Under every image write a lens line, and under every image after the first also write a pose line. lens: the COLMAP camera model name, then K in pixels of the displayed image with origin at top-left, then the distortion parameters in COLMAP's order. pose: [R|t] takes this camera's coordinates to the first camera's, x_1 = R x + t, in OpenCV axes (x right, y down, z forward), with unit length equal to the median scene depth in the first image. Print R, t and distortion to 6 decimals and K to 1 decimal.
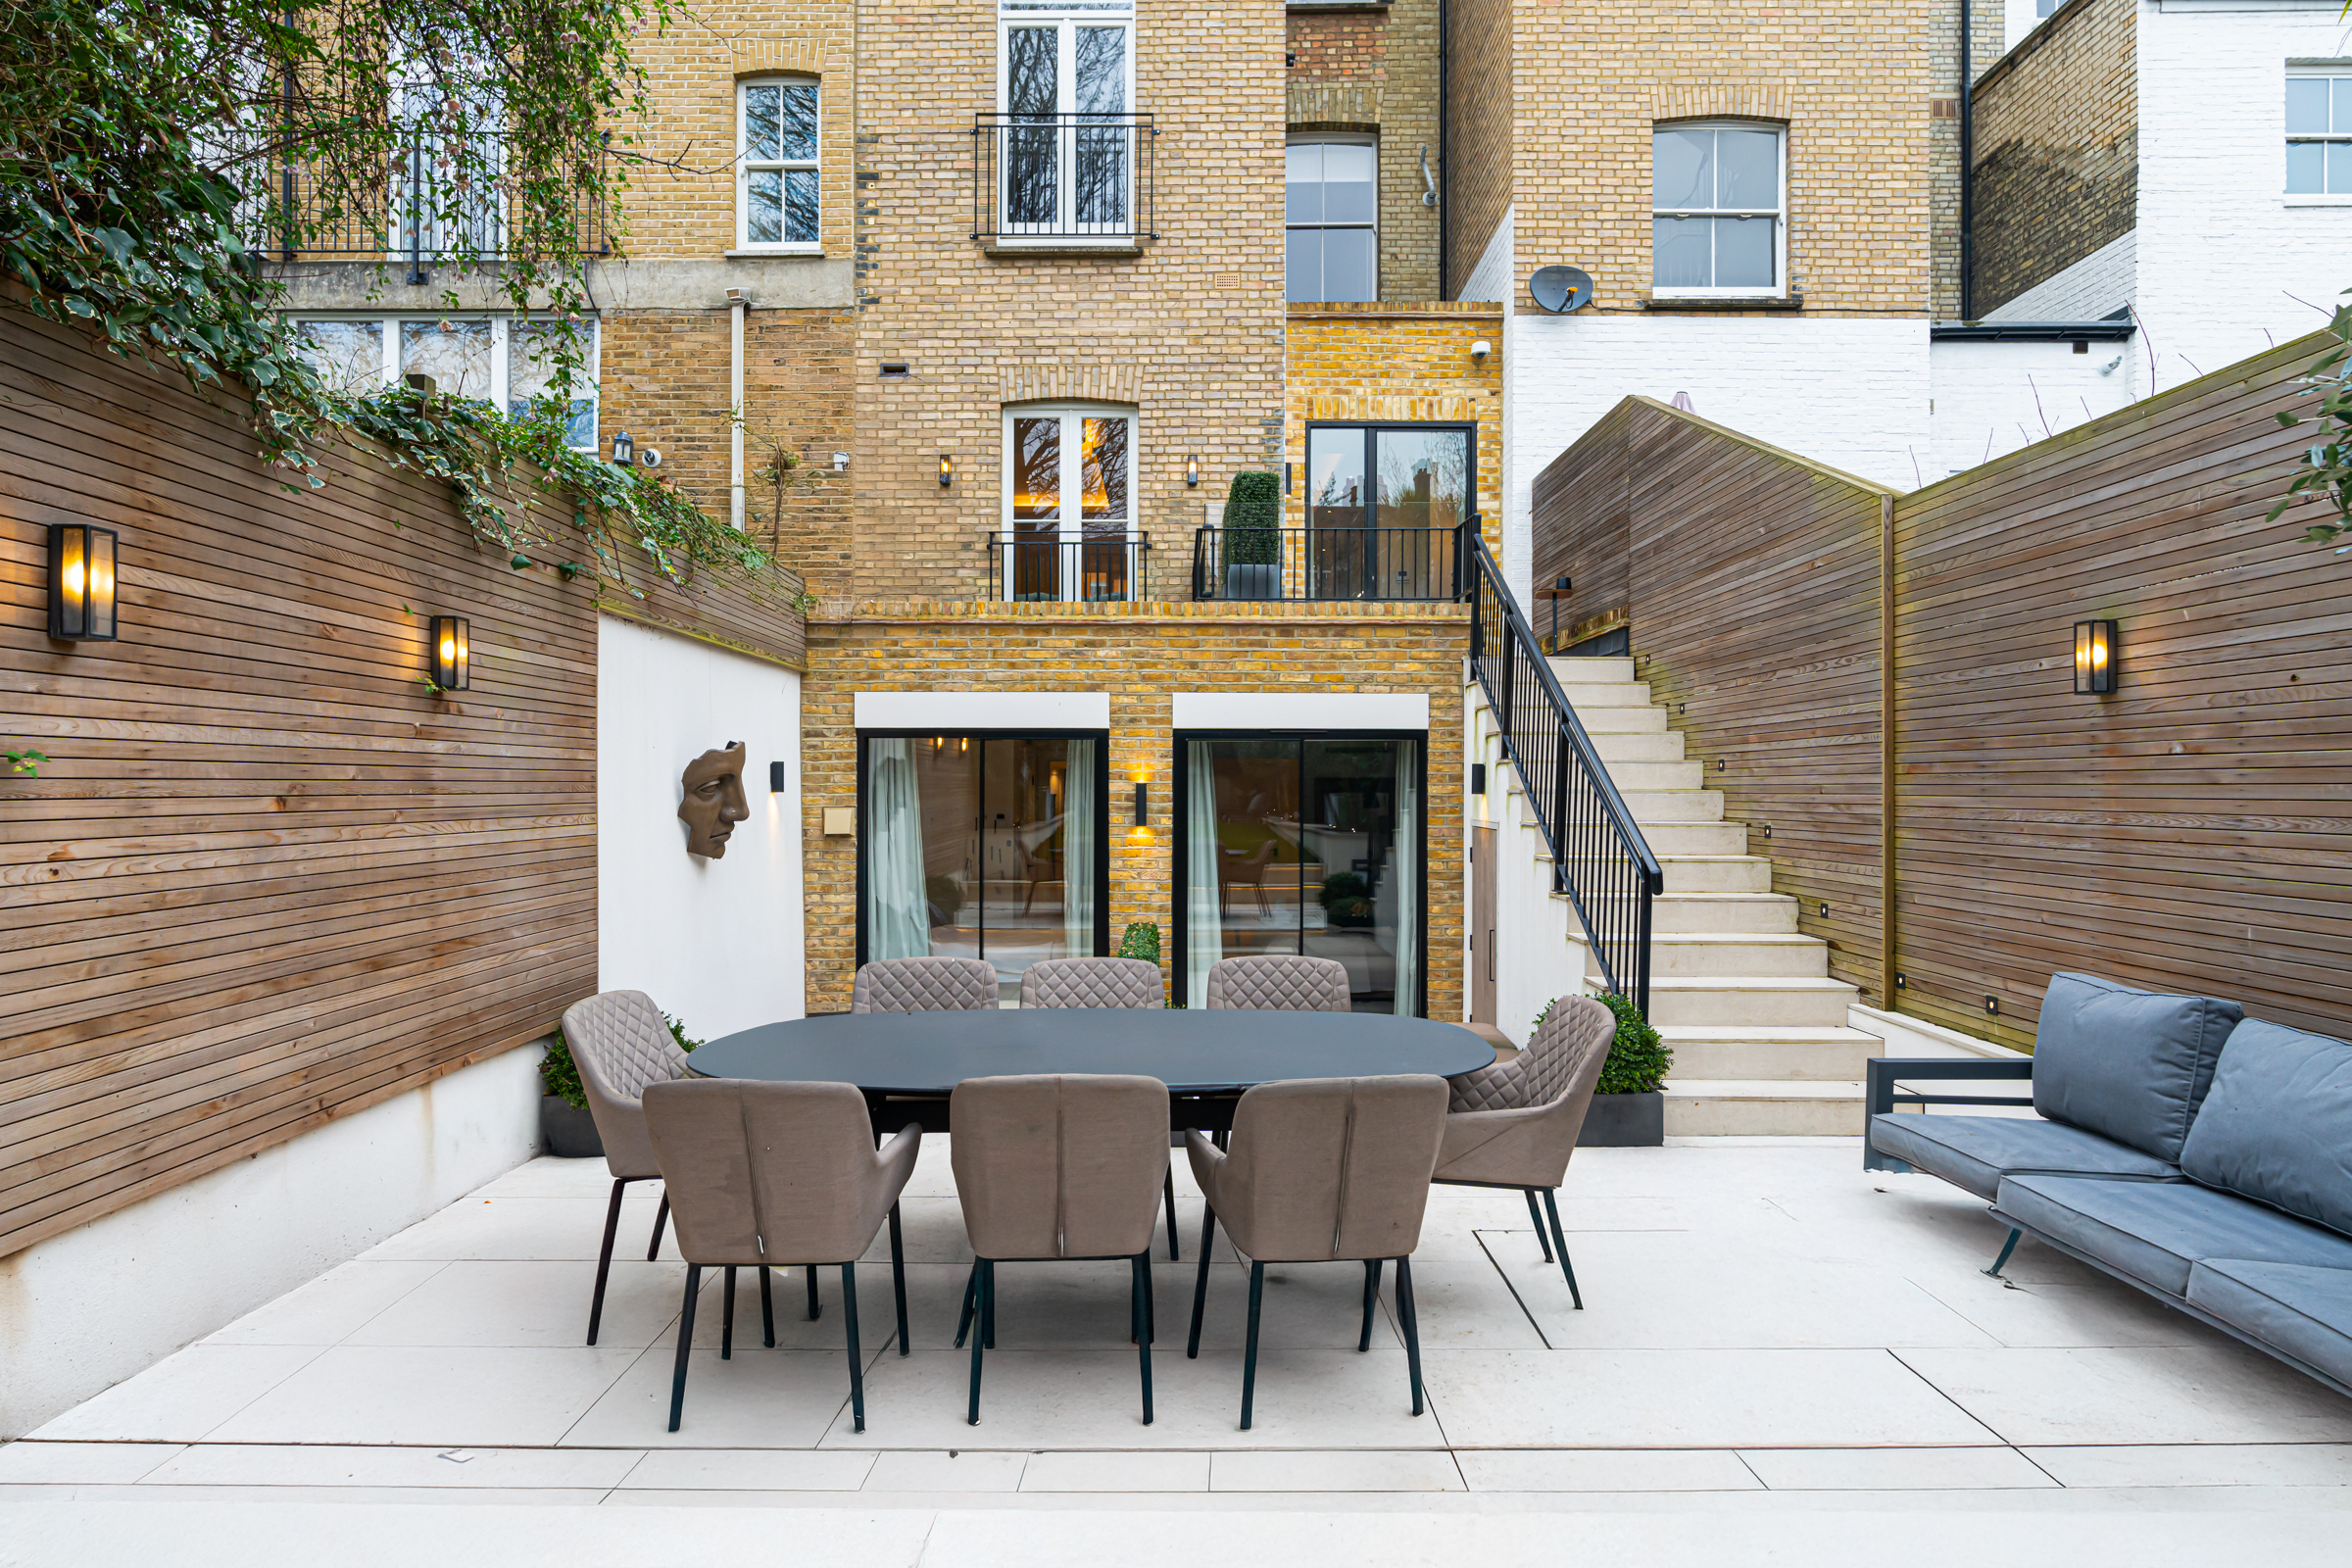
lens RADIAL K [[1287.1, 0, 1170.1], [0, 1287.1, 784.2], [0, 0, 1]] dist [0.002640, 0.000298]
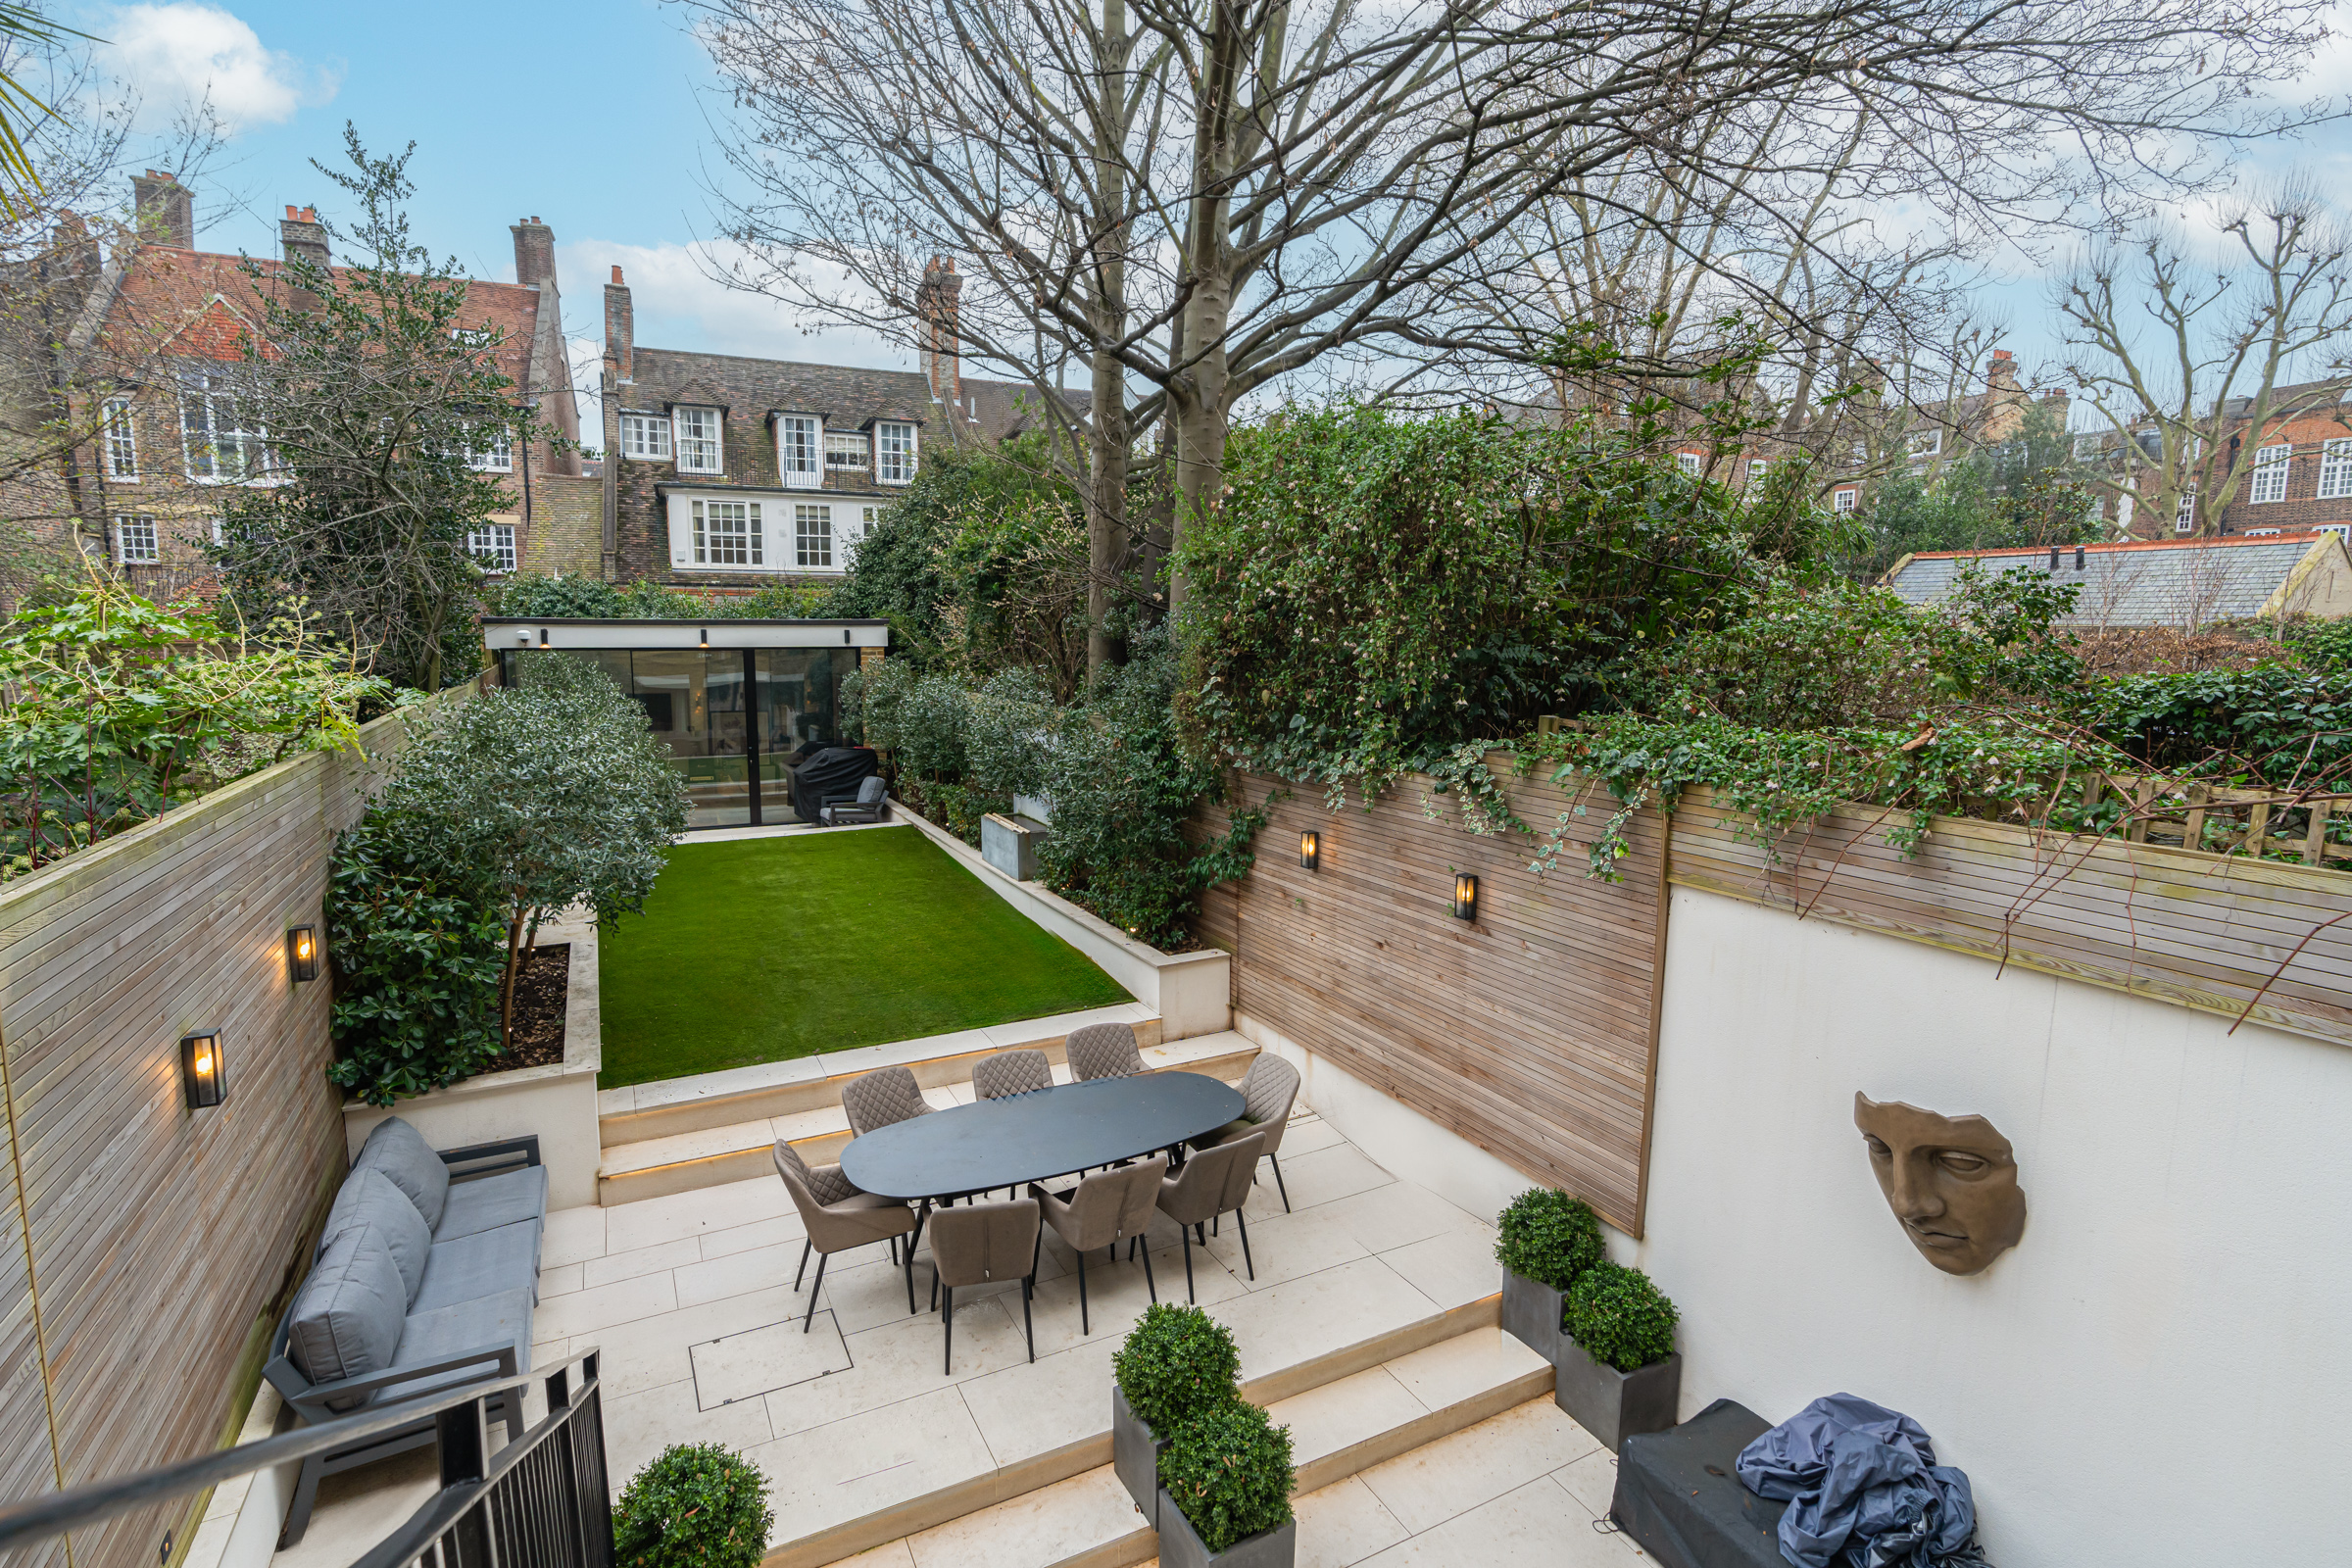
lens RADIAL K [[1101.4, 0, 1164.9], [0, 1101.4, 792.3], [0, 0, 1]] dist [0.025765, -0.002956]
pose [[-0.887156, 0.066894, -0.456596, 0.199969], [-0.003000, 0.988581, 0.150662, -0.210825], [0.461461, 0.135031, -0.876824, 0.965189]]
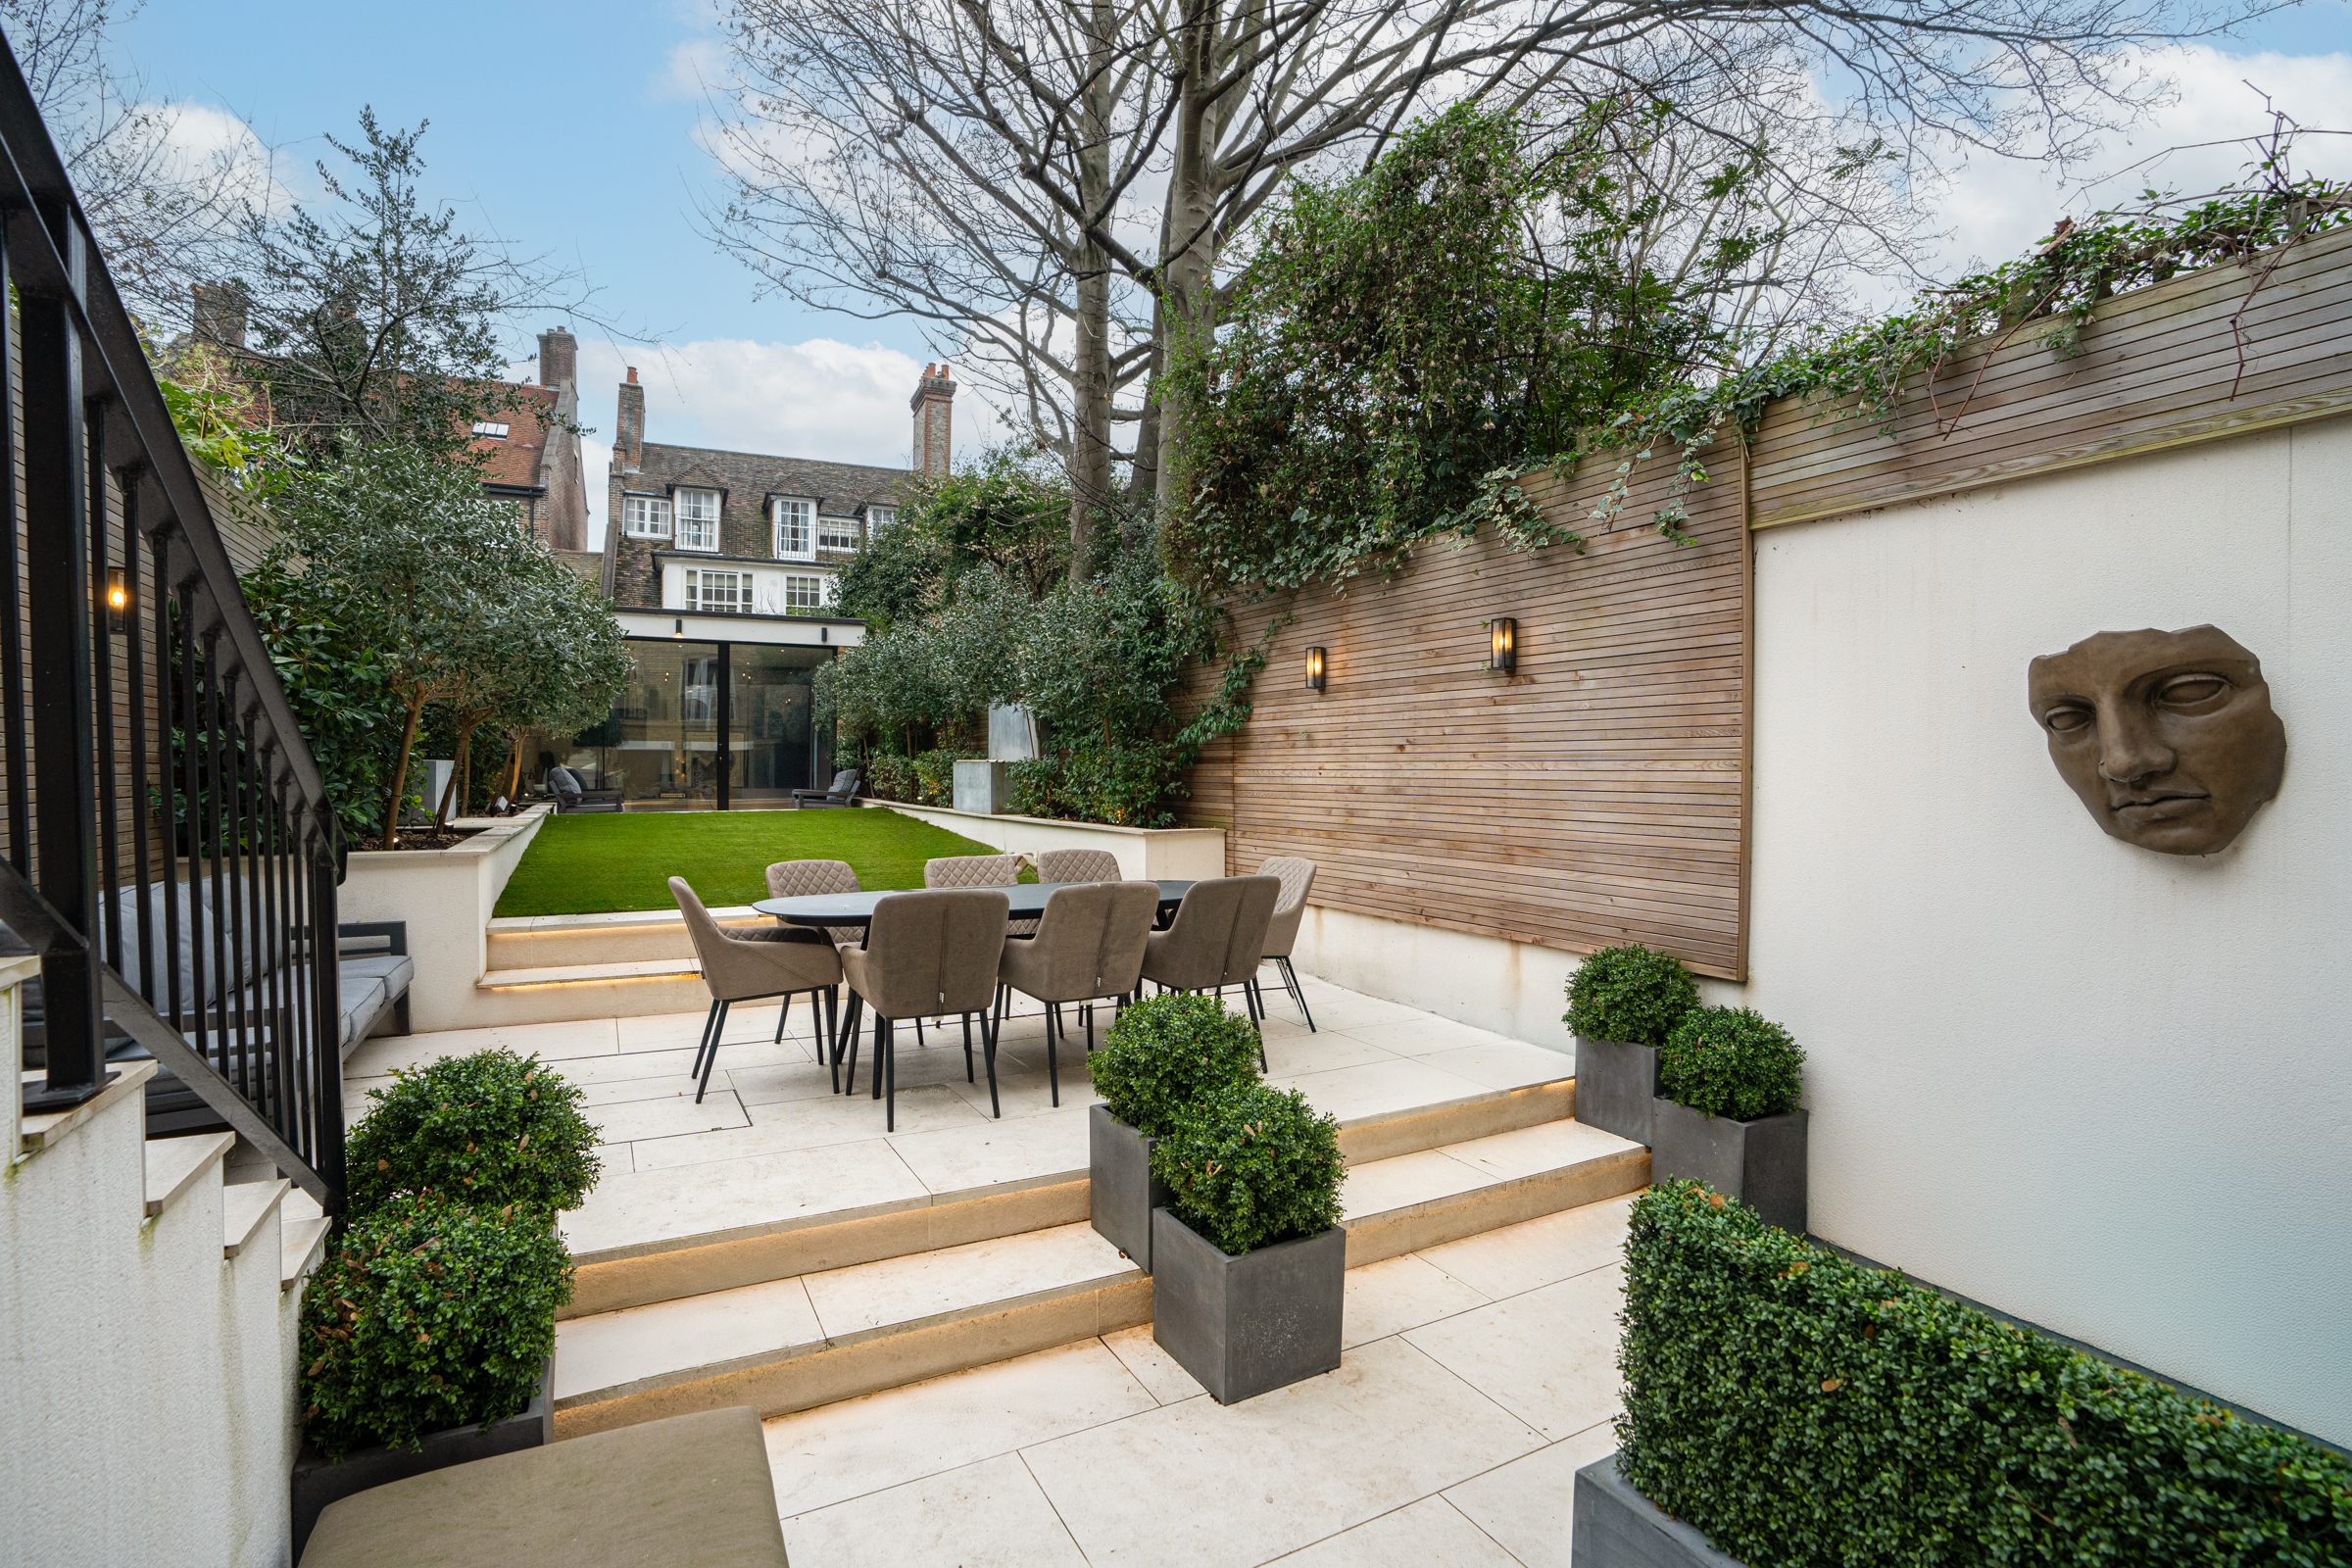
lens RADIAL K [[1070.3, 0, 1164.2], [0, 1070.3, 783.4], [0, 0, 1]] dist [-0.019975, 0.005505]
pose [[-0.879100, 0.005745, -0.476602, 0.159692], [-0.001284, 0.999895, 0.014421, 0.017449], [0.476635, 0.013290, -0.879001, 0.879106]]
